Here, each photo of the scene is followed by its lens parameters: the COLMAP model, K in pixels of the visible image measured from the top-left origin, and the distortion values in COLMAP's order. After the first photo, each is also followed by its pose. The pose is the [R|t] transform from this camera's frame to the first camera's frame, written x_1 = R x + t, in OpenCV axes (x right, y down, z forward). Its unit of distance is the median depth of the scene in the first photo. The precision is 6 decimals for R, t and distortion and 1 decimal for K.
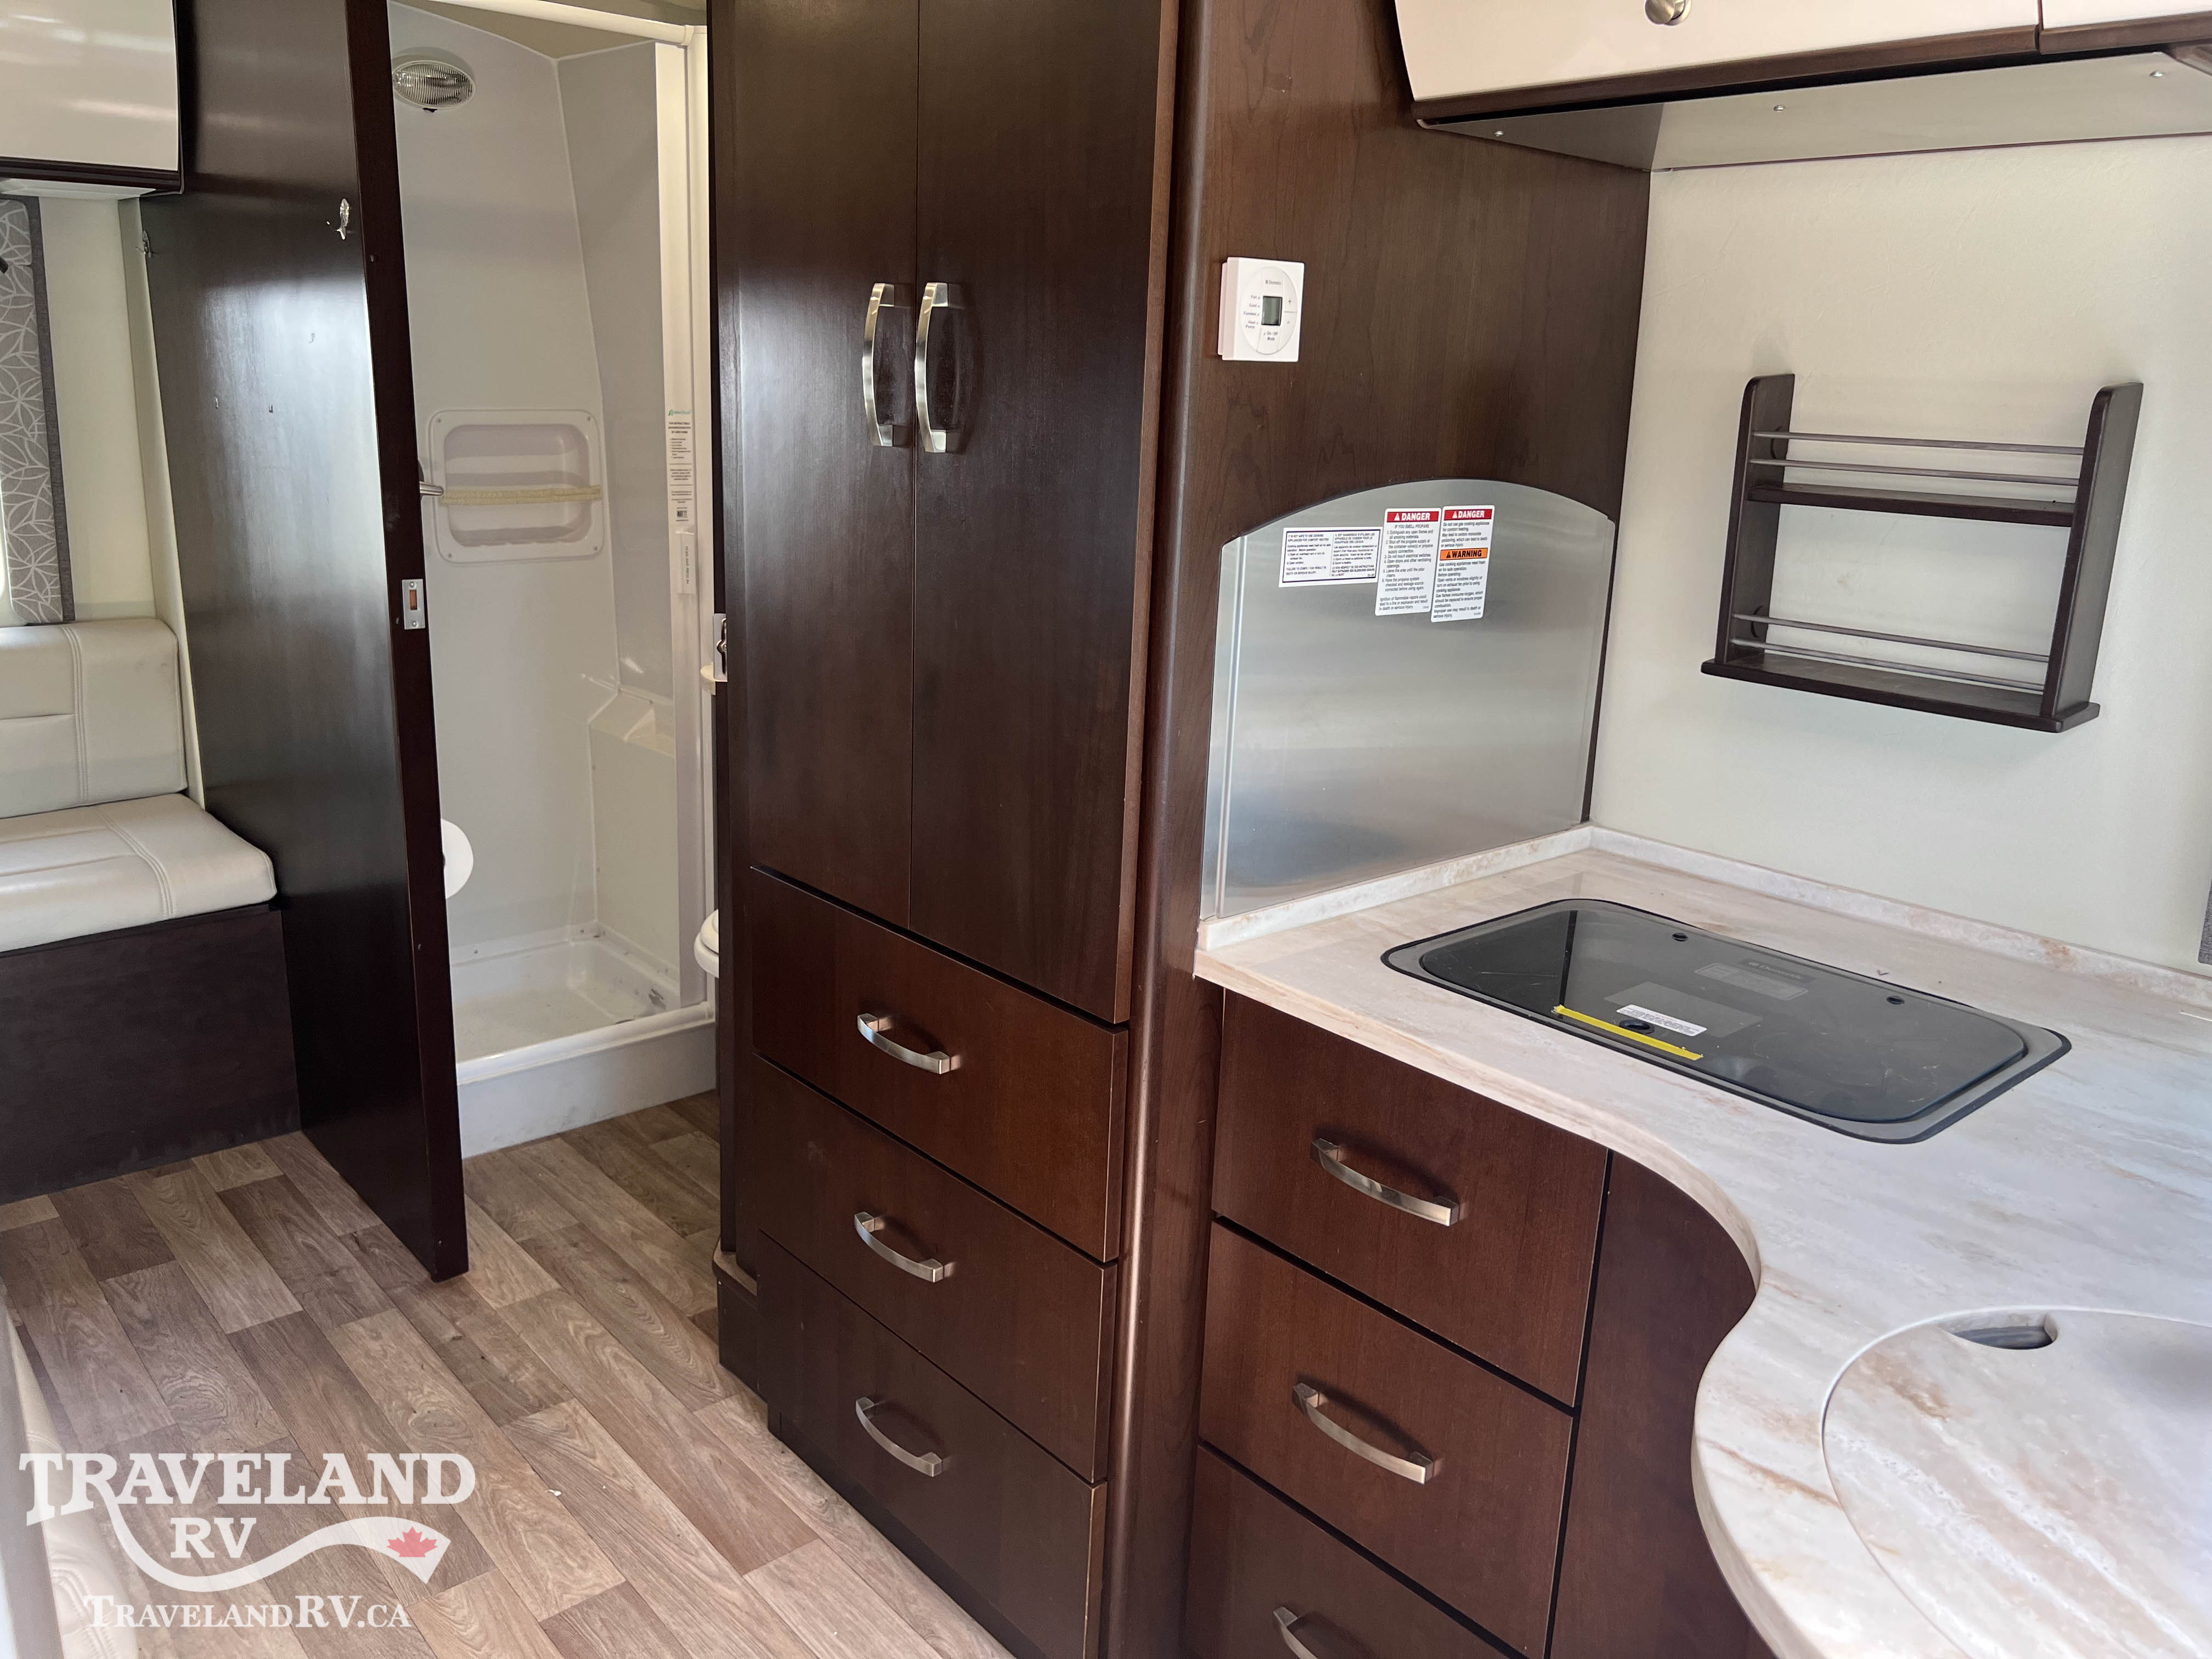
lens RADIAL K [[1658.2, 0, 1100.8], [0, 1658.2, 813.0], [0, 0, 1]] dist [0.054627, -0.069302]
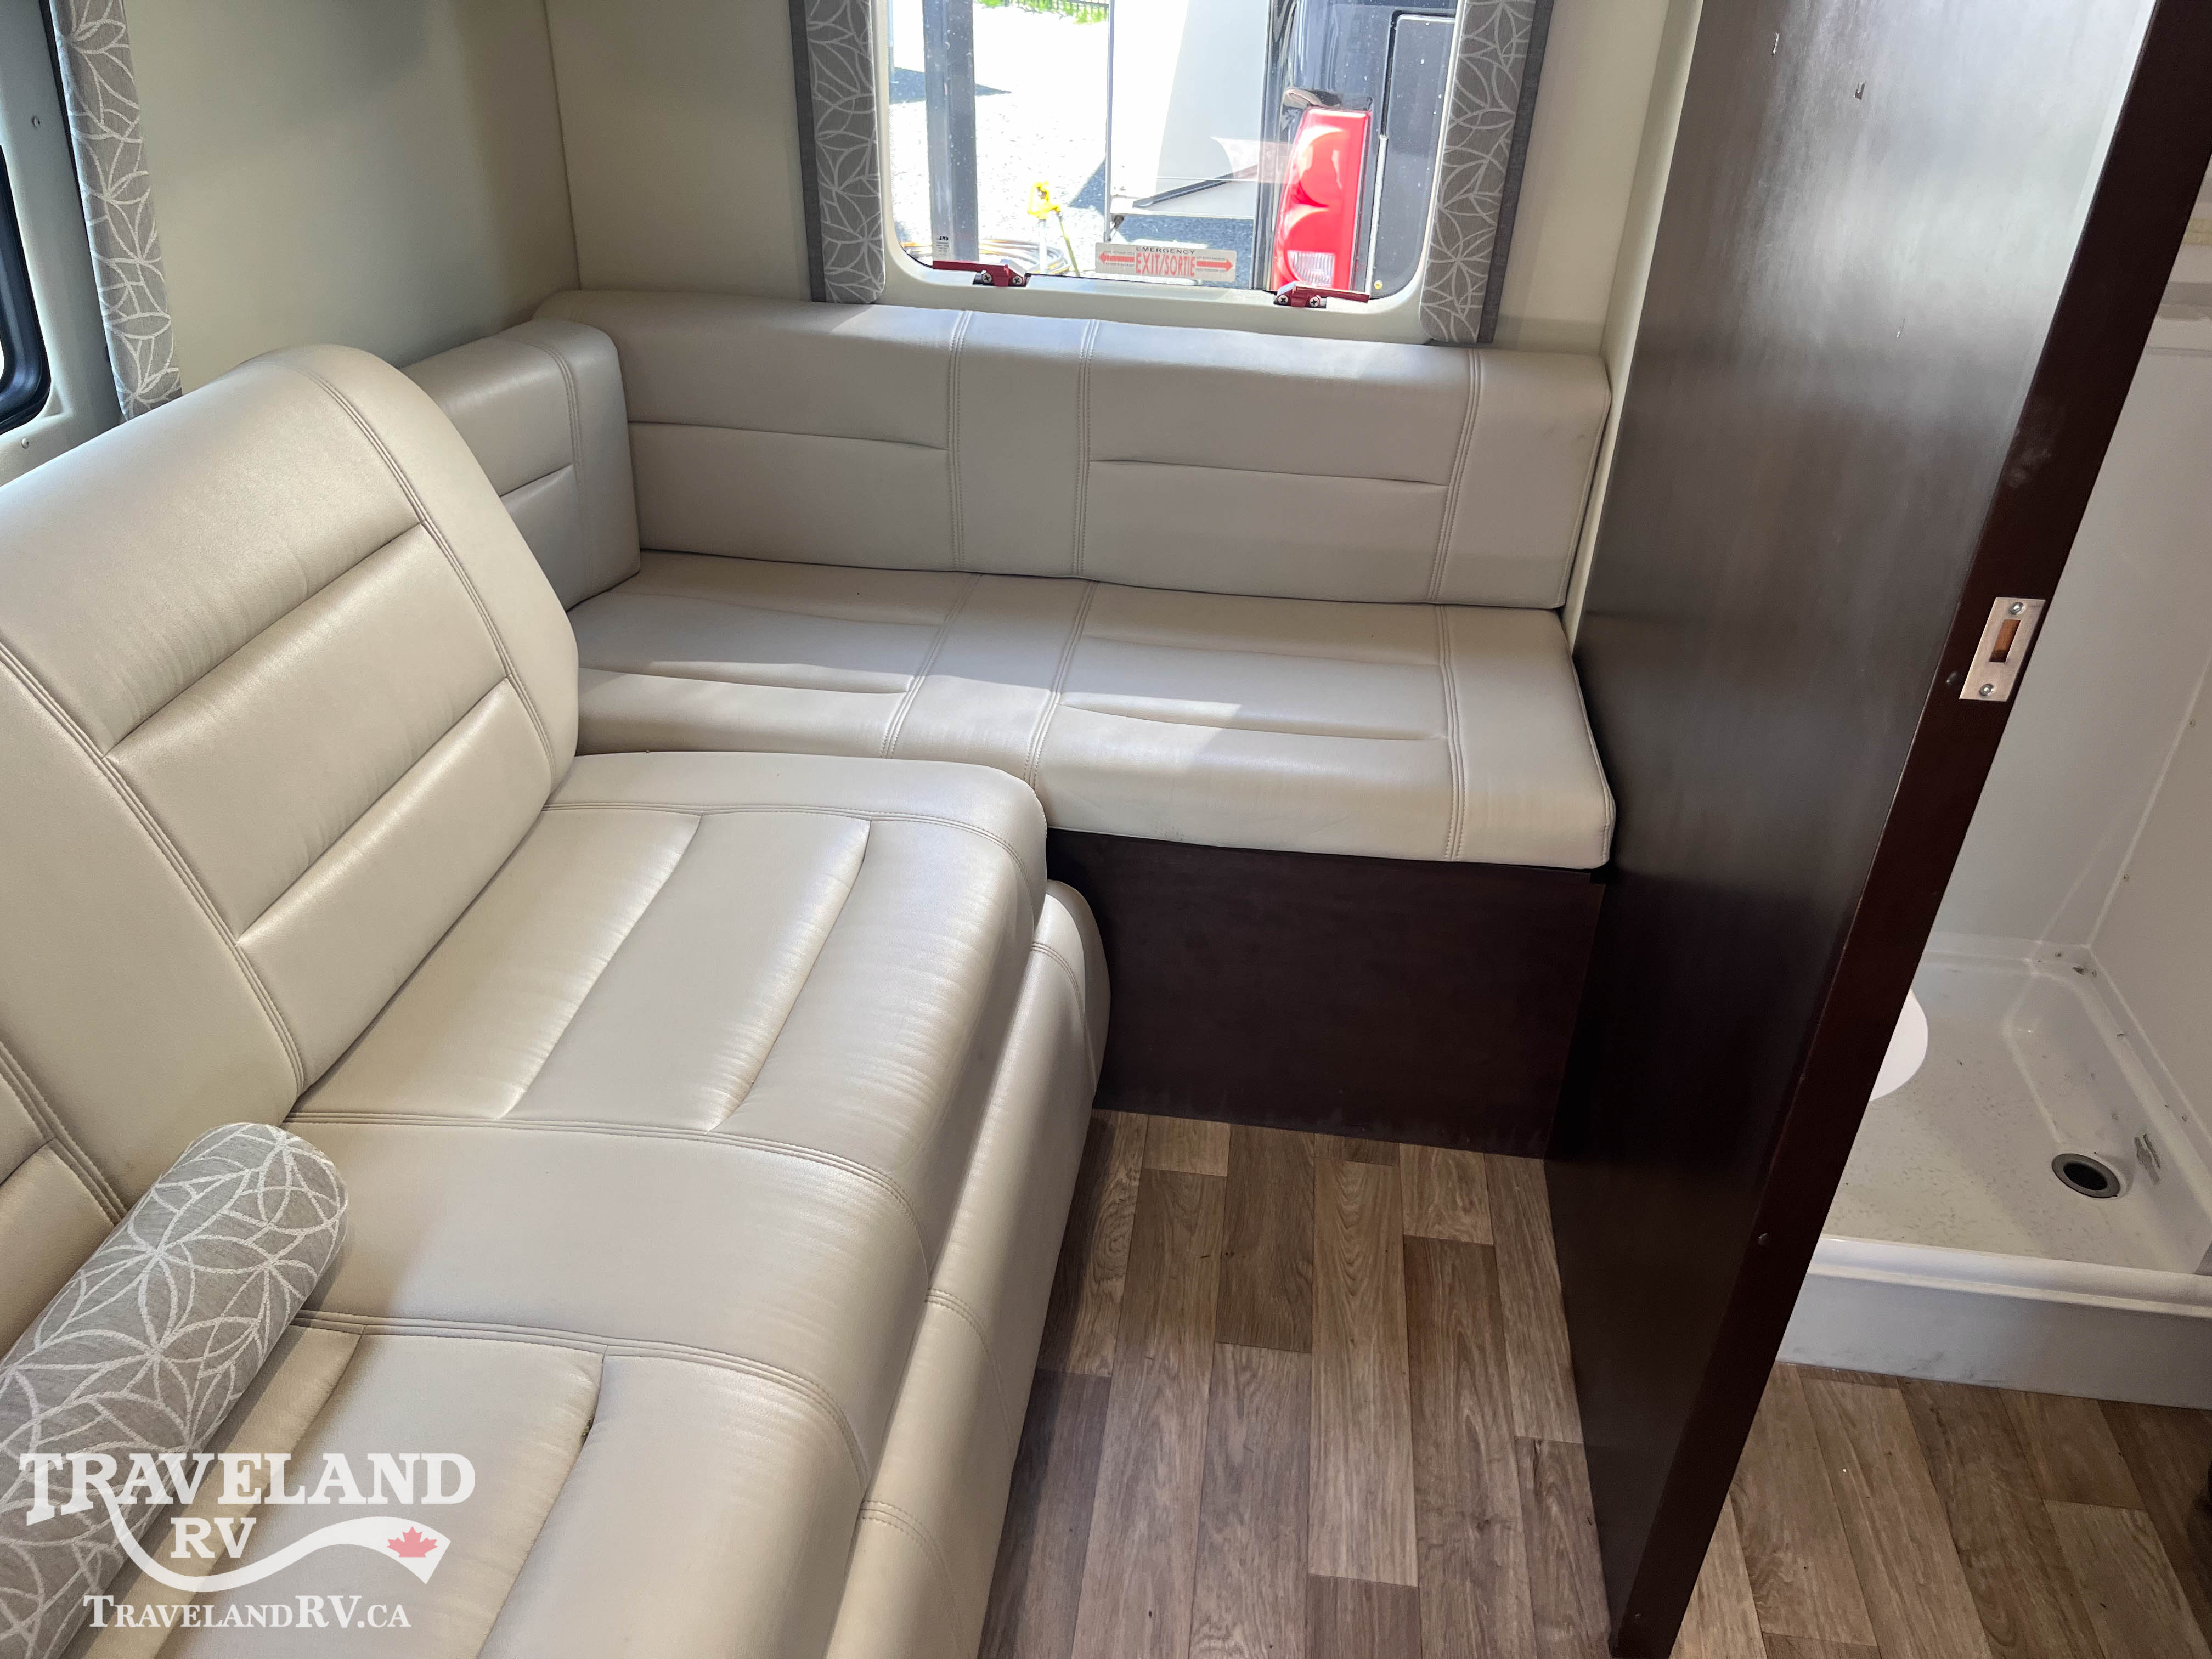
lens RADIAL K [[1660.1, 0, 1127.9], [0, 1660.1, 808.6], [0, 0, 1]] dist [0.051315, -0.067003]
pose [[0.670879, 0.380341, -0.636602, -0.325749], [-0.203116, 0.919872, 0.335529, -0.225122], [0.713208, -0.095796, 0.694376, 0.640971]]
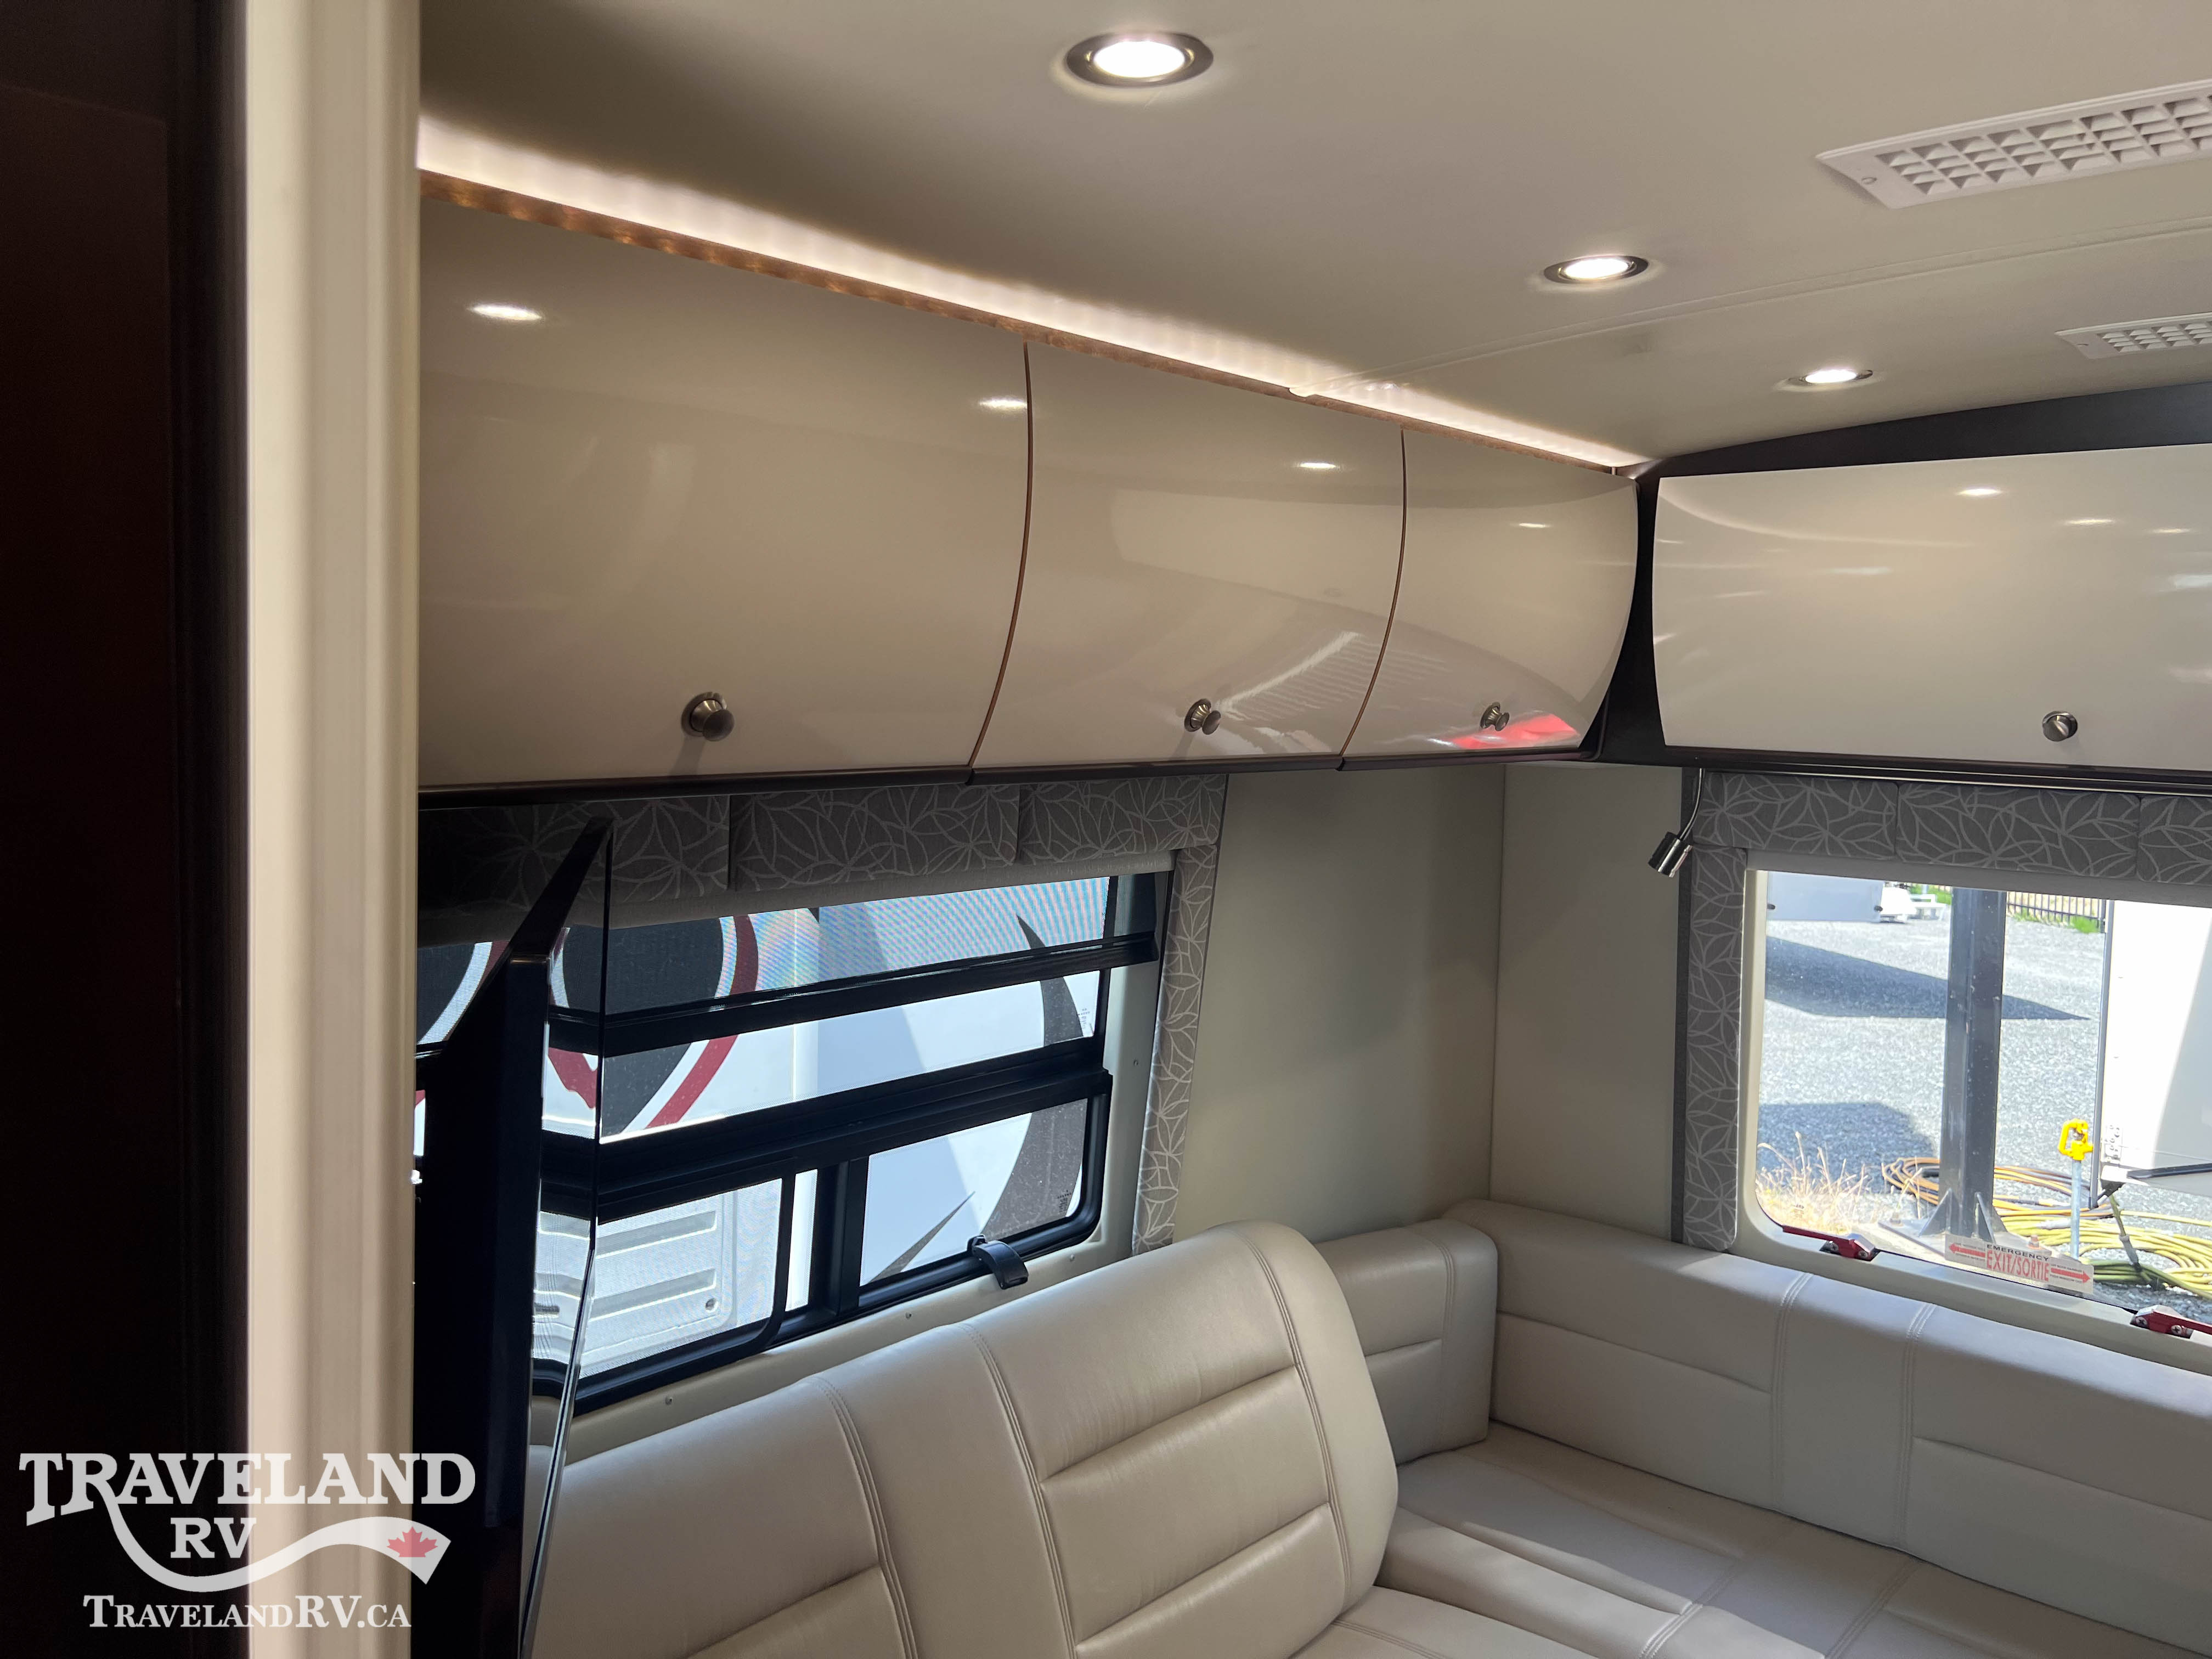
lens RADIAL K [[1657.5, 0, 1109.9], [0, 1657.5, 785.3], [0, 0, 1]] dist [0.058712, -0.107450]
pose [[0.118458, 0.027161, -0.992588, -0.064291], [-0.275817, 0.961187, -0.006615, -0.336019], [0.953883, 0.274556, 0.121352, 0.621874]]
